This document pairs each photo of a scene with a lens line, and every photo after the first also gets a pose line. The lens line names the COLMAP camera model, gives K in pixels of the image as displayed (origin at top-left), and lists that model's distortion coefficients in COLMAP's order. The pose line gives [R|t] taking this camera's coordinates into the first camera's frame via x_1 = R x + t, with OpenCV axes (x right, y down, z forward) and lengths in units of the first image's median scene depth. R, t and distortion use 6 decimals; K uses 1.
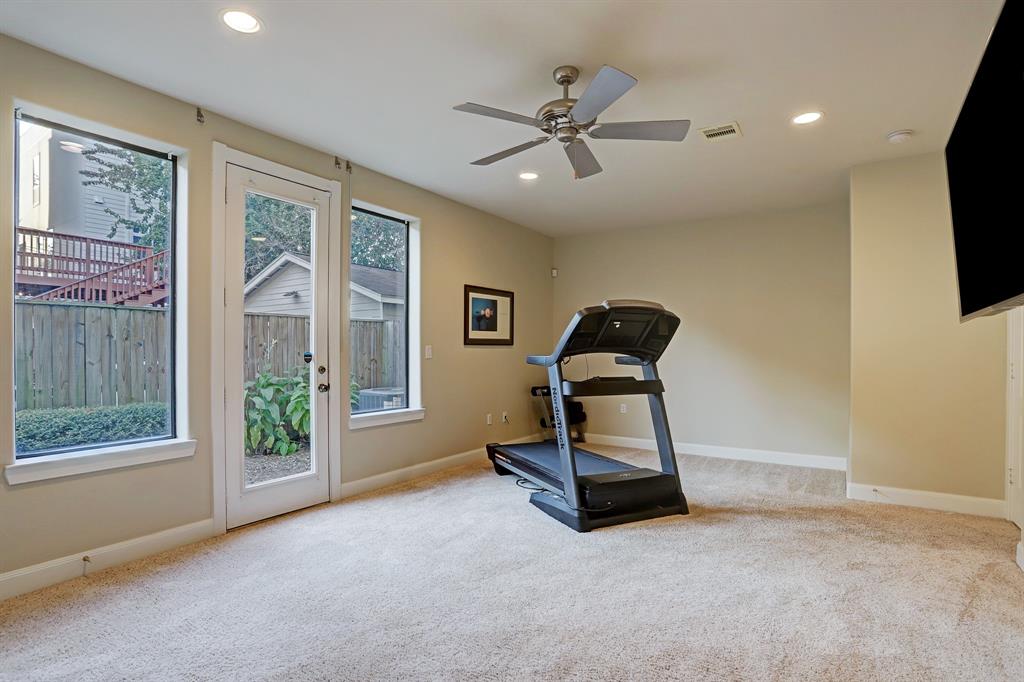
lens RADIAL K [[532.6, 0, 512.3], [0, 532.6, 337.1], [0, 0, 1]] dist [-0.068100, 0.032849]
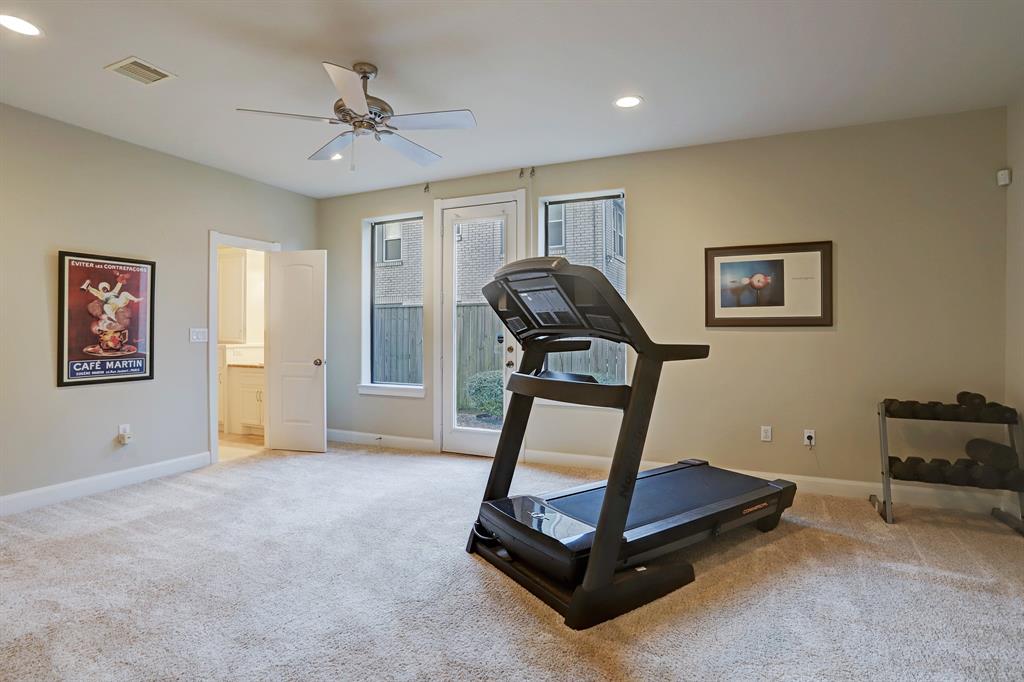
lens RADIAL K [[532.6, 0, 512.3], [0, 532.6, 337.1], [0, 0, 1]] dist [-0.068100, 0.032849]
pose [[0.130306, 0.004499, -0.991464, 0.623047], [0.022030, 0.999730, 0.007432, 0.017299], [0.991229, -0.022811, 0.130172, 0.613600]]
